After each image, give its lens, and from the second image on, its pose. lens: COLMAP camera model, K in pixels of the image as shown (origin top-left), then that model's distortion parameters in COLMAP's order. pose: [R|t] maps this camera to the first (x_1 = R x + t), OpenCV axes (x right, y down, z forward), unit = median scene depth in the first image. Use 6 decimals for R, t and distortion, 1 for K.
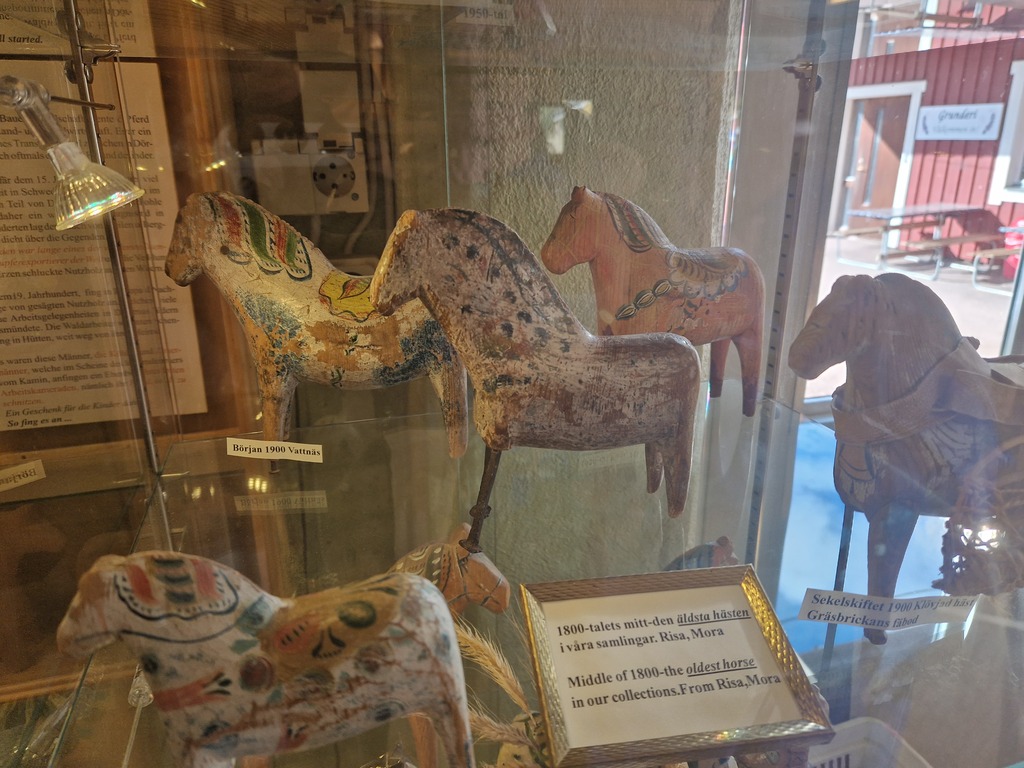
lens RADIAL K [[695.4, 0, 510.5], [0, 695.4, 379.0], [0, 0, 1]] dist [0.071304, -0.057248]
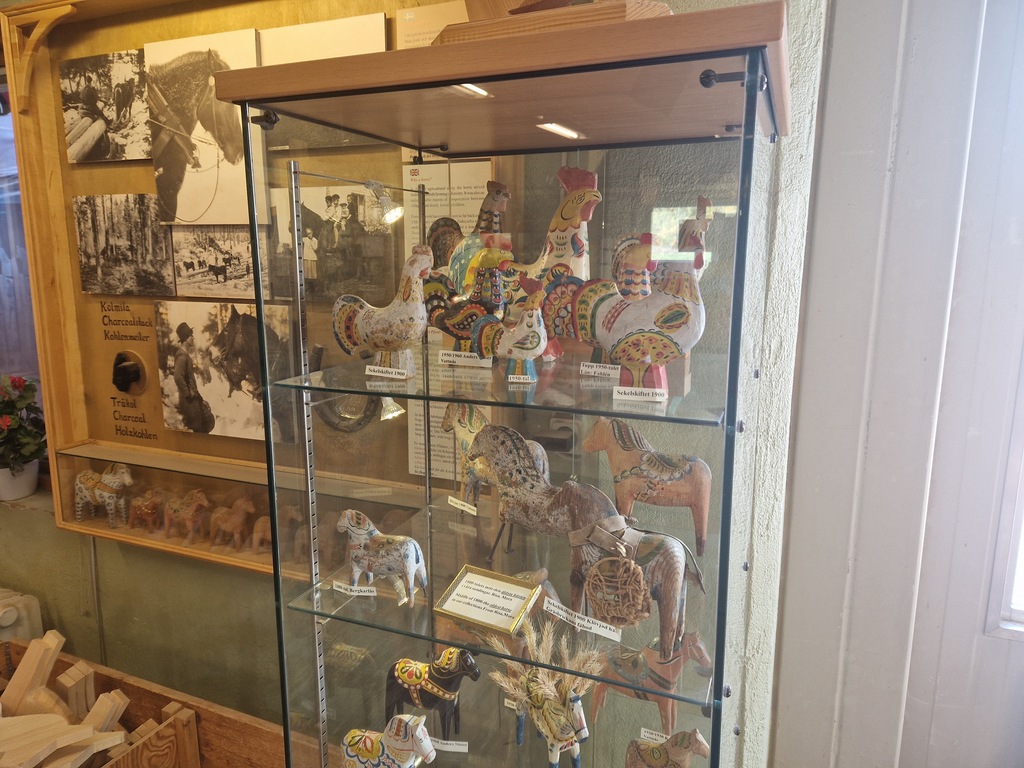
lens RADIAL K [[695.4, 0, 510.5], [0, 695.4, 389.1], [0, 0, 1]] dist [0.071304, -0.057248]
pose [[0.776905, 0.128258, -0.616415, 1.457973], [-0.206383, 0.976817, -0.056871, -0.223479], [0.594831, 0.171401, 0.785365, -0.998555]]
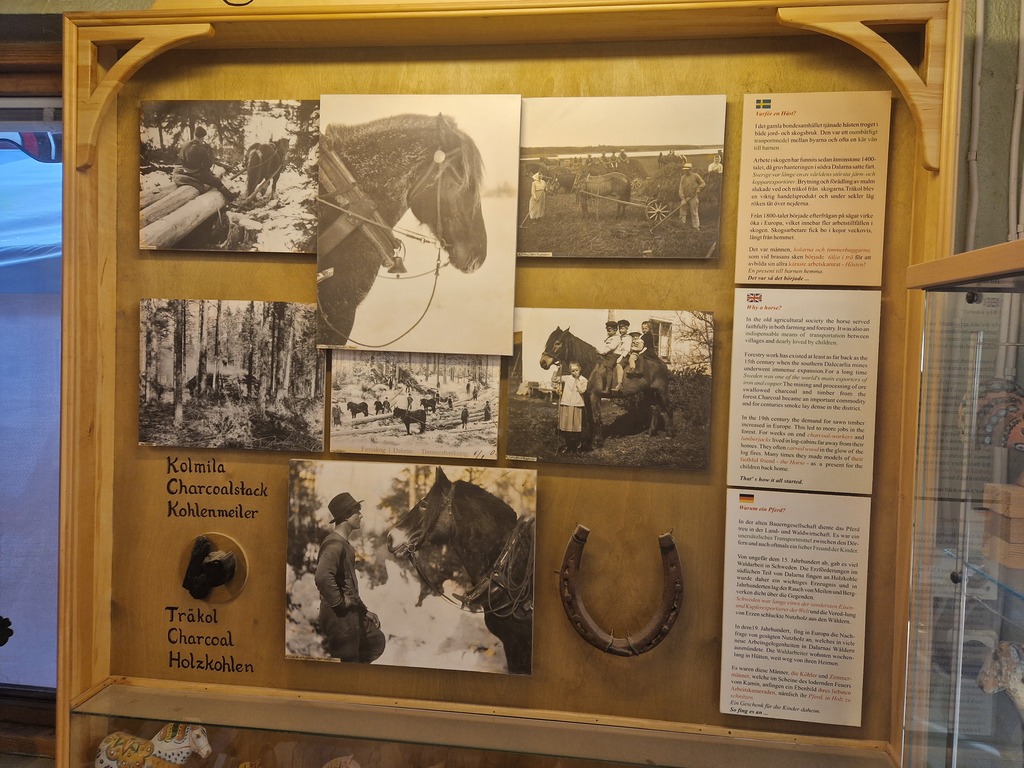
lens RADIAL K [[695.4, 0, 513.3], [0, 695.4, 379.8], [0, 0, 1]] dist [0.071304, -0.057248]
pose [[0.923767, 0.055309, -0.378940, -1.073587], [-0.156426, 0.957699, -0.241545, -0.313792], [0.349550, 0.282407, 0.893342, -1.296622]]
